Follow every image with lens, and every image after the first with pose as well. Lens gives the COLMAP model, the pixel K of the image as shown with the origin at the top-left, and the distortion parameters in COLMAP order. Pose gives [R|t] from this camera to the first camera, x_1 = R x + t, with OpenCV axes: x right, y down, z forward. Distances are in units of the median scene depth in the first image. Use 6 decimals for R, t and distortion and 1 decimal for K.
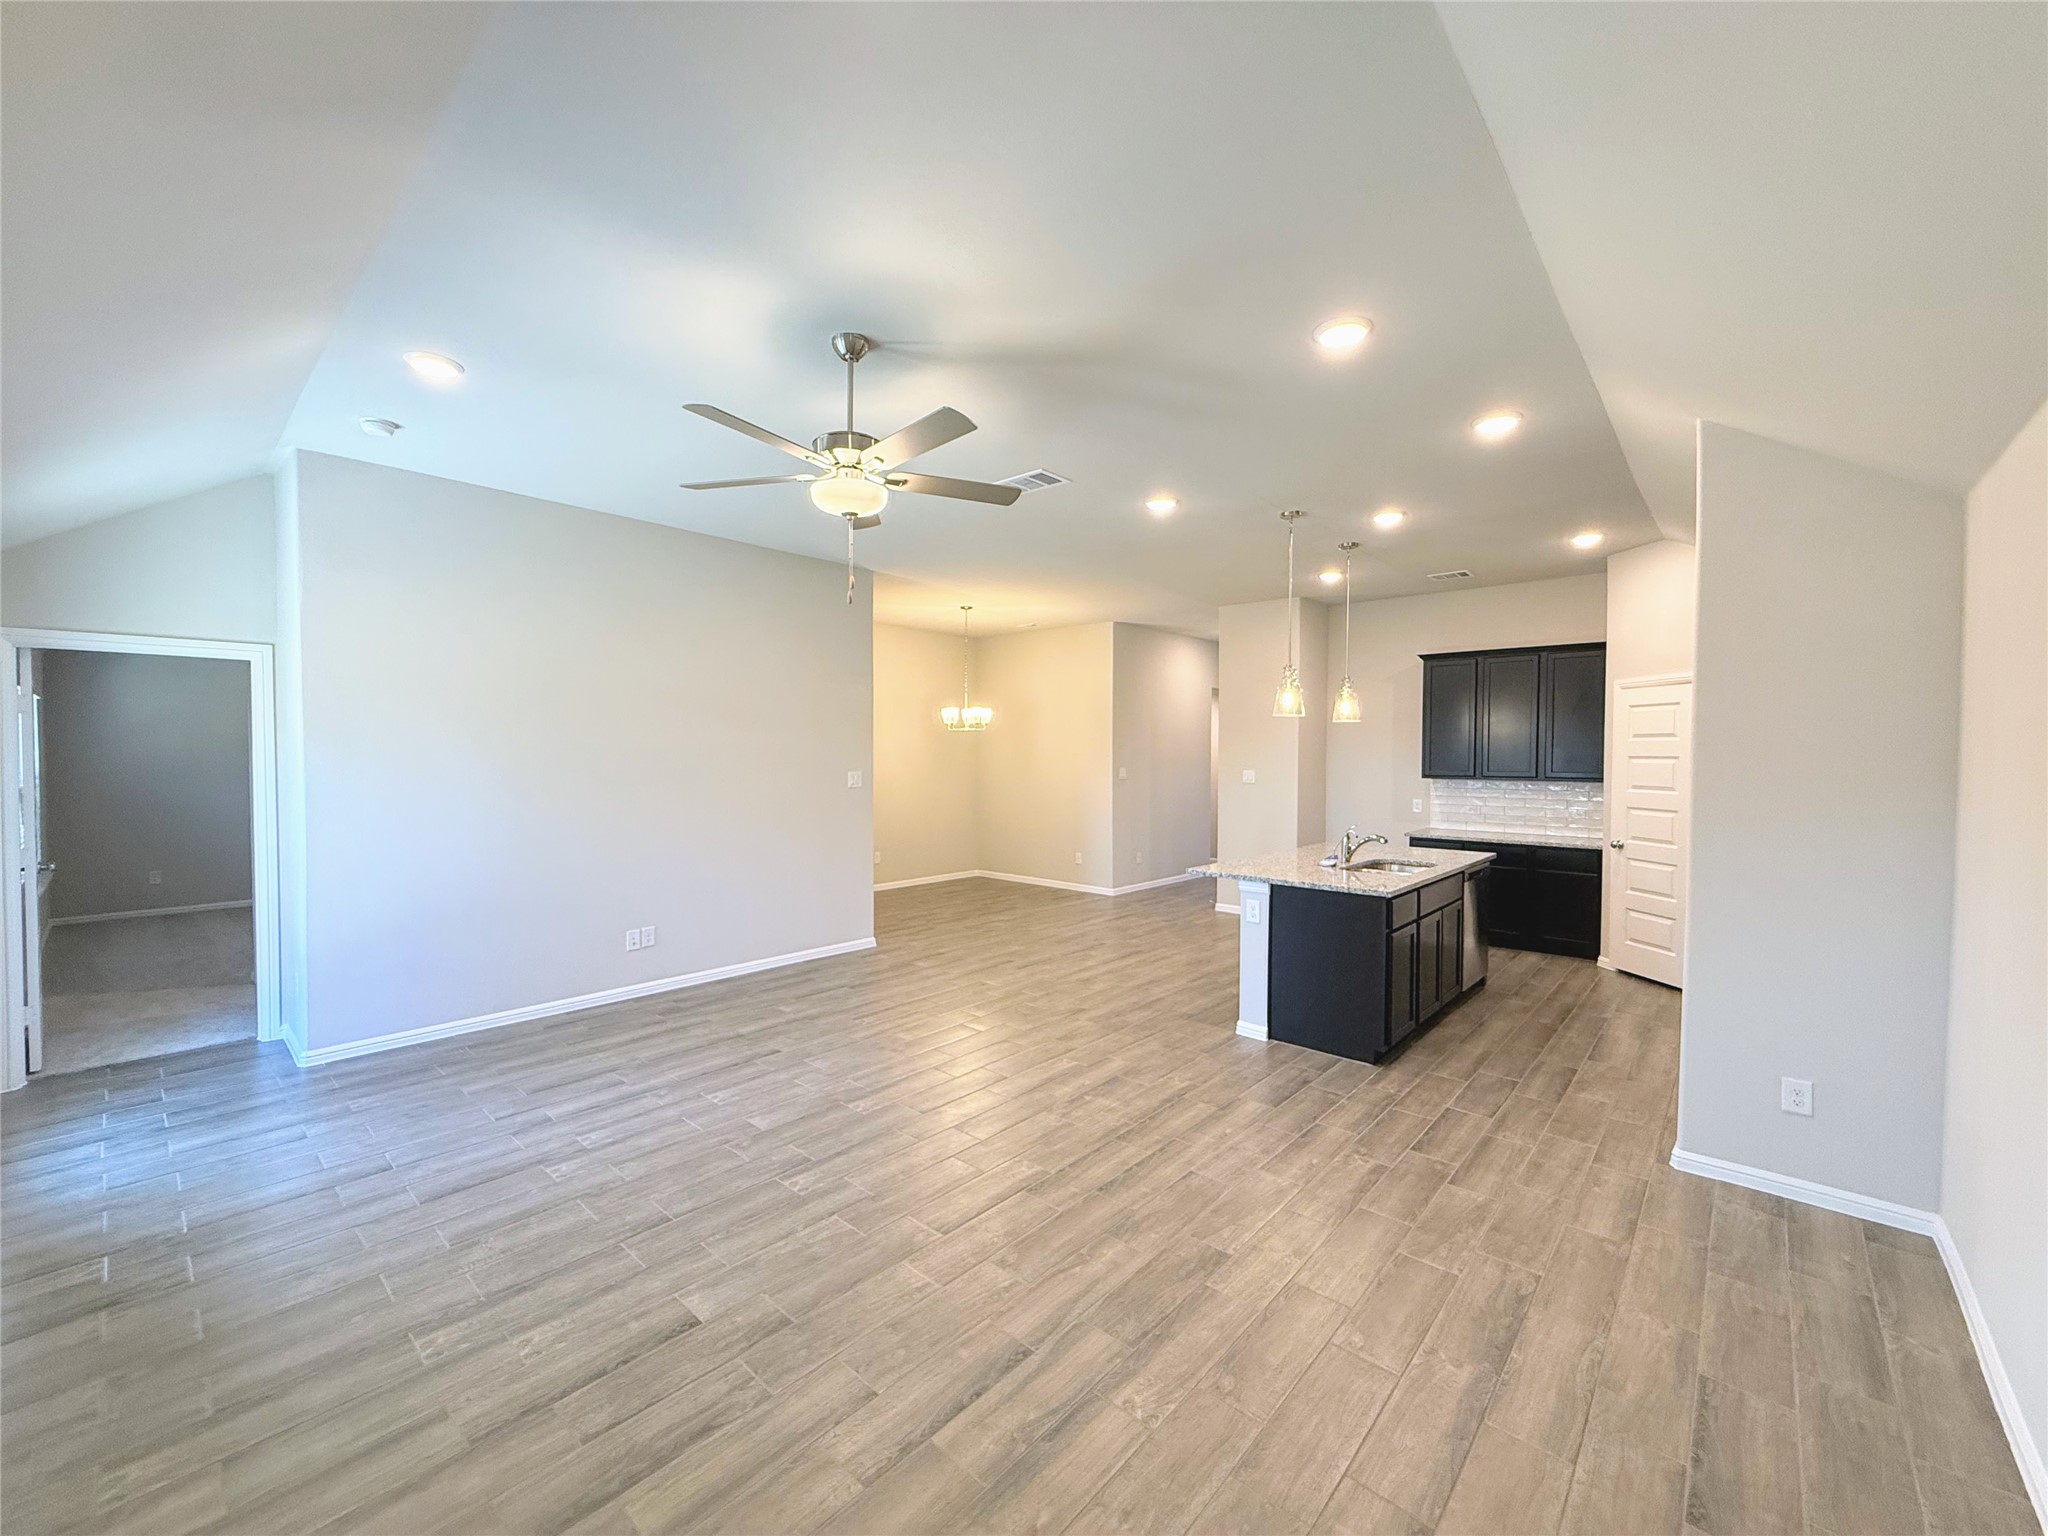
lens RADIAL K [[815.2, 0, 1017.5], [0, 815.2, 762.4], [0, 0, 1]] dist [-0.000806, 0.000549]
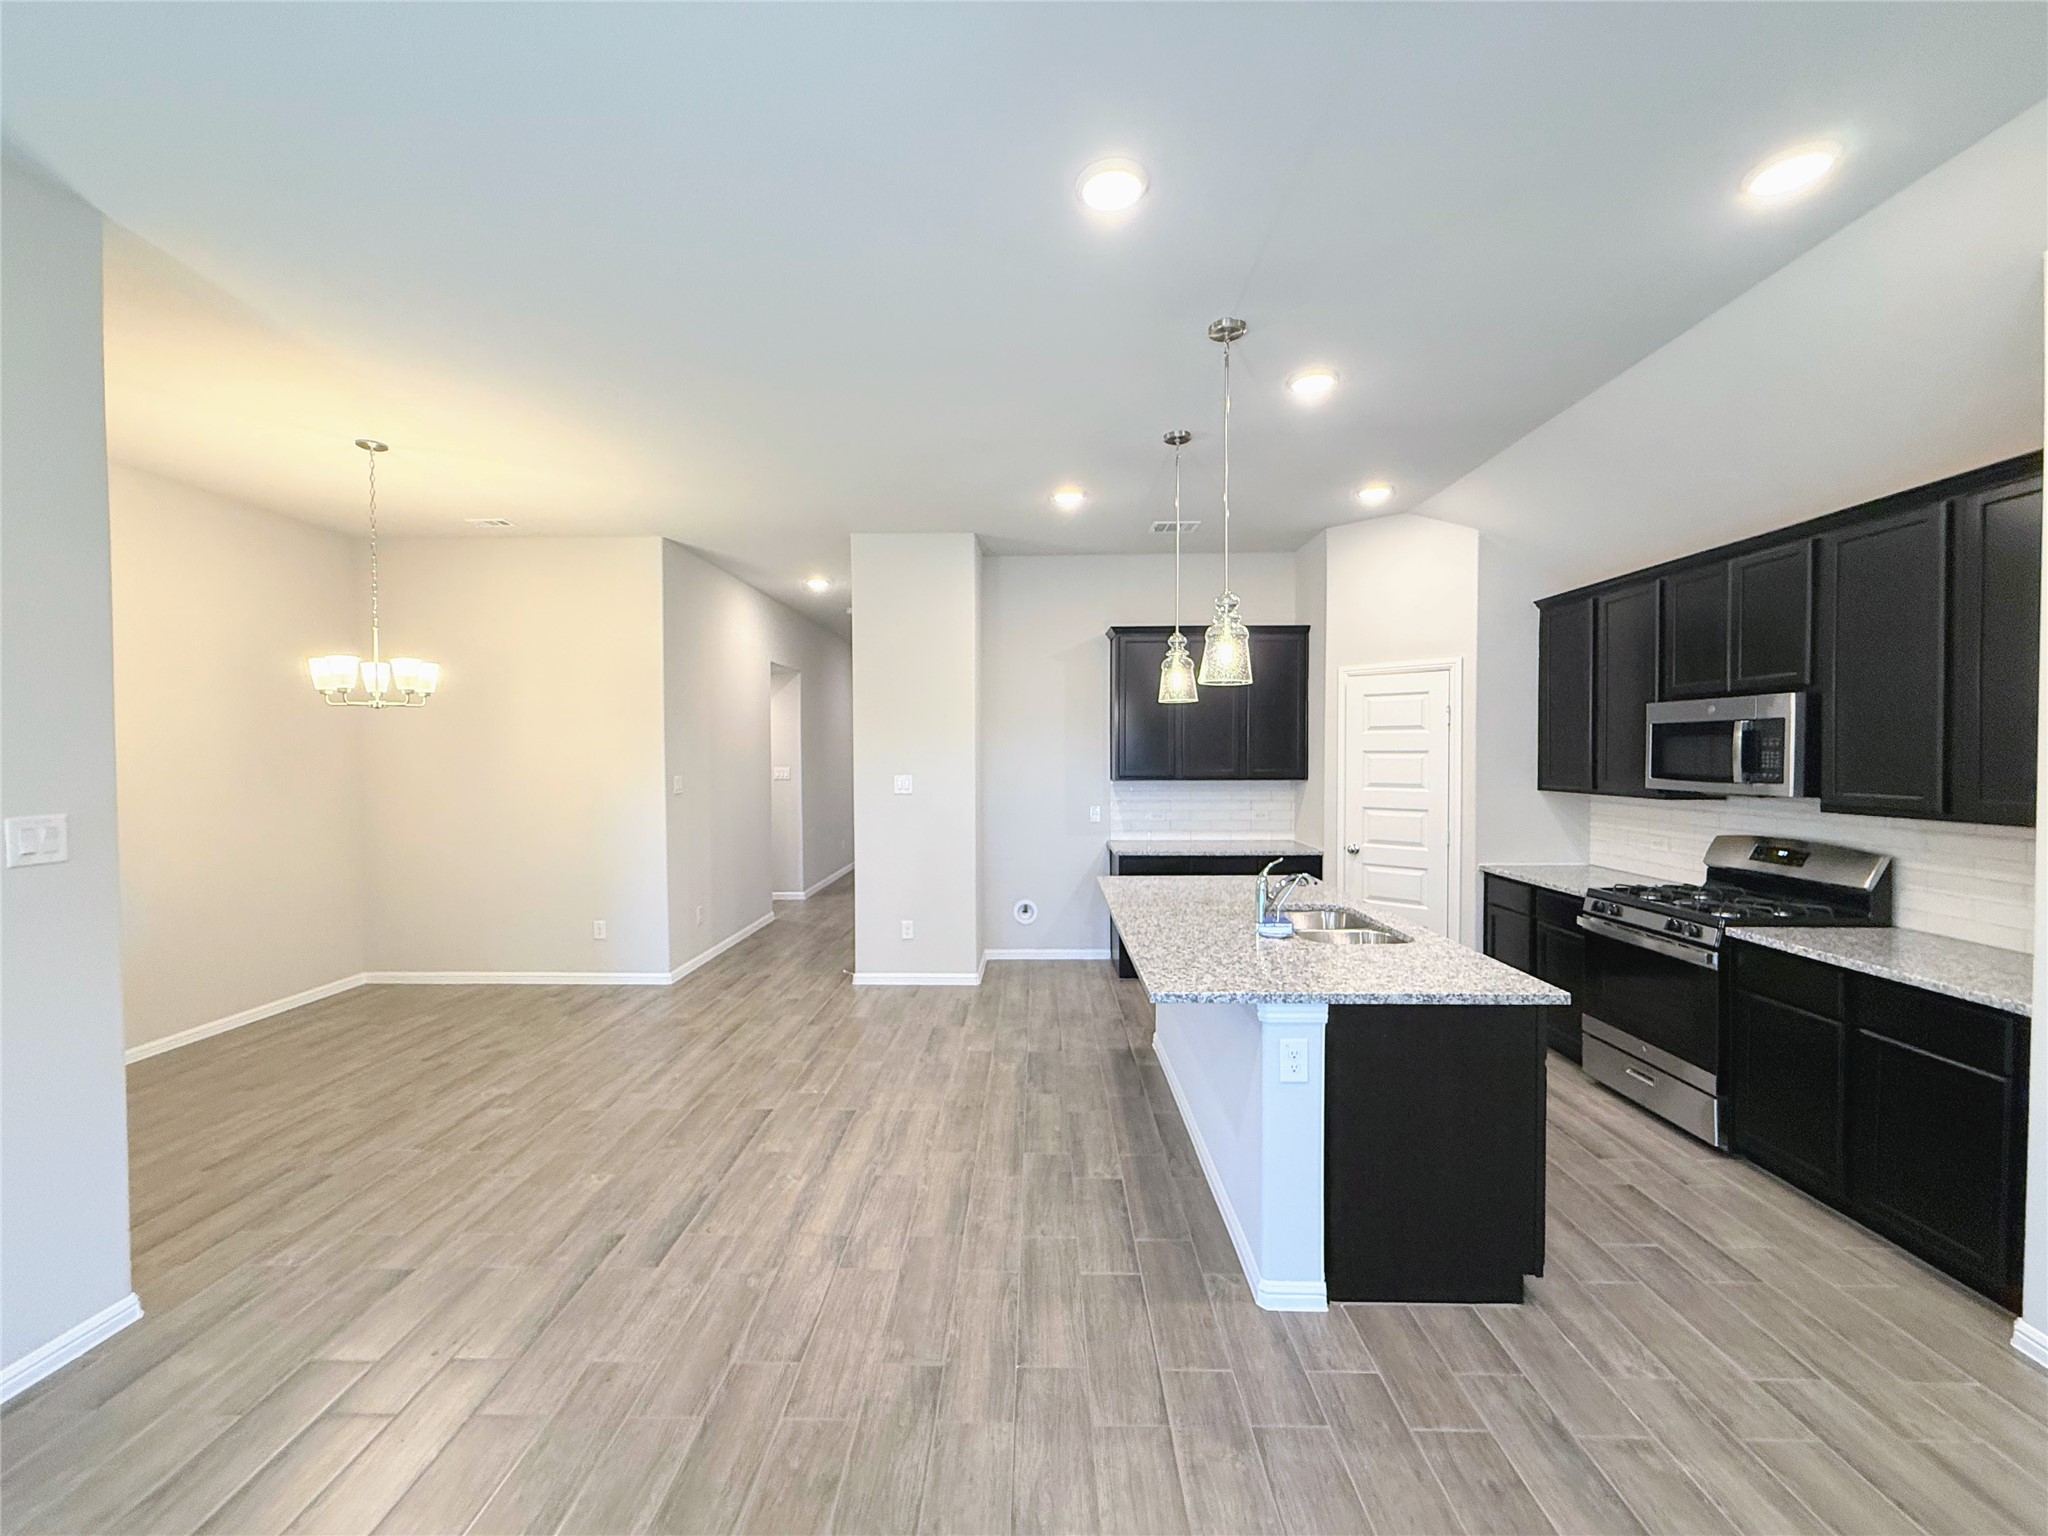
lens RADIAL K [[815.2, 0, 1016.6], [0, 815.2, 767.4], [0, 0, 1]] dist [-0.000806, 0.000549]
pose [[0.757402, -0.019228, 0.652666, -0.182439], [0.014381, 0.999815, 0.012767, -0.008948], [-0.652791, -0.000284, 0.757538, 0.796736]]
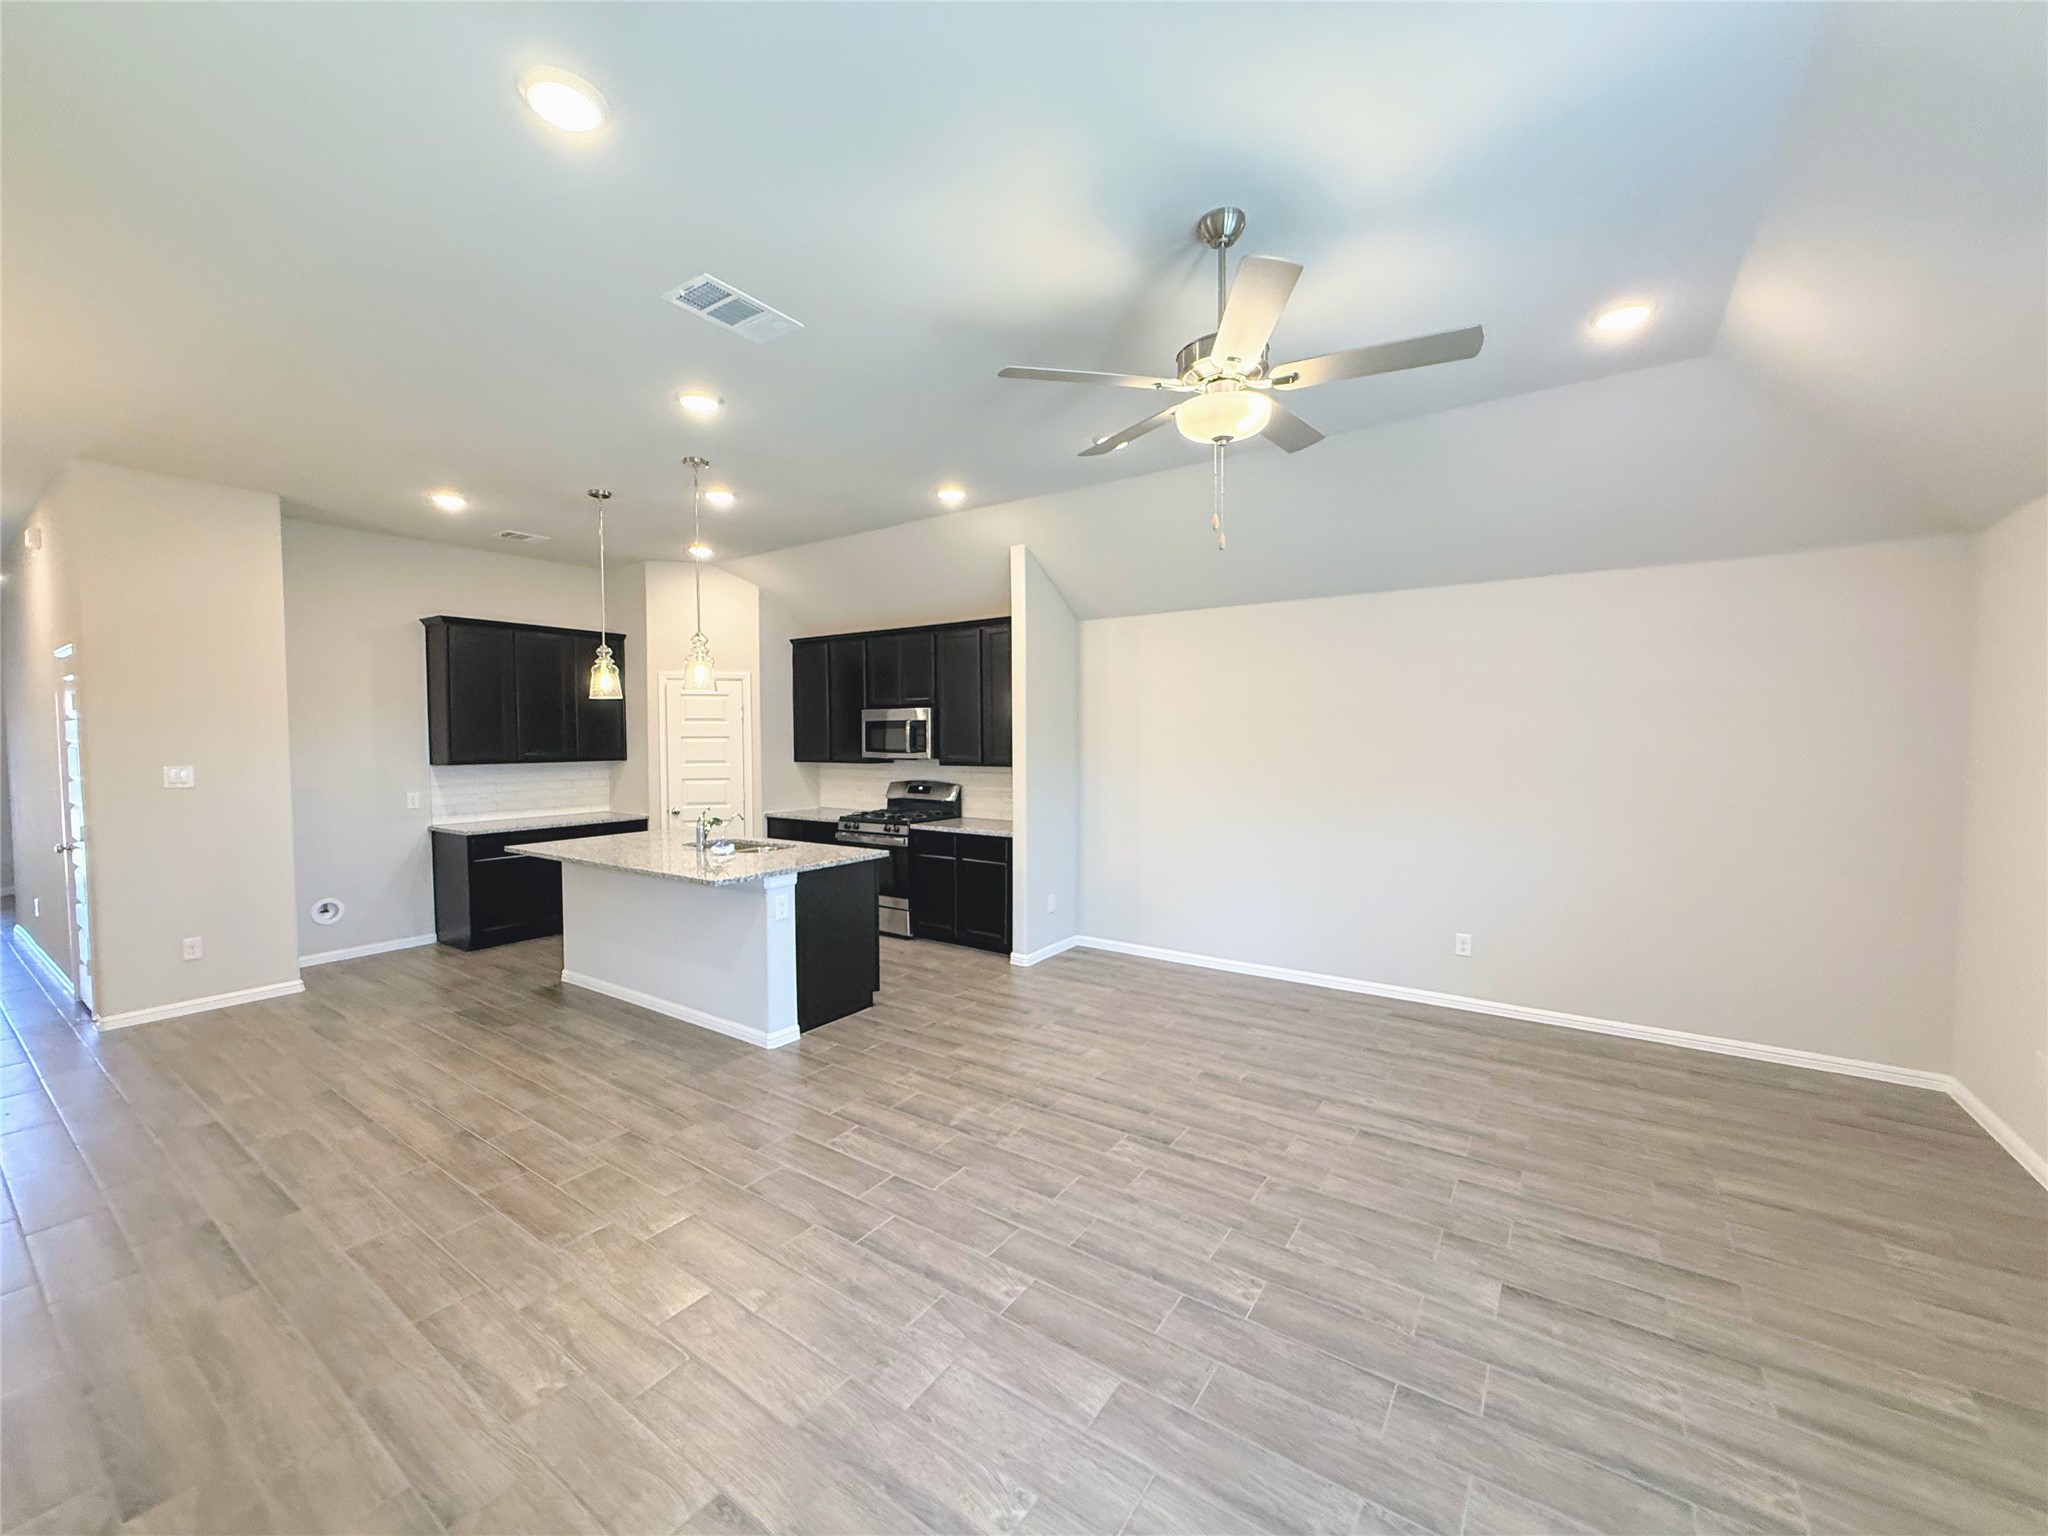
lens RADIAL K [[815.2, 0, 1015.9], [0, 815.2, 766.2], [0, 0, 1]] dist [-0.000806, 0.000549]
pose [[-0.122802, -0.042386, 0.991526, -0.702483], [0.015510, 0.998884, 0.044622, -0.013699], [-0.992310, 0.020858, -0.122007, 0.925728]]
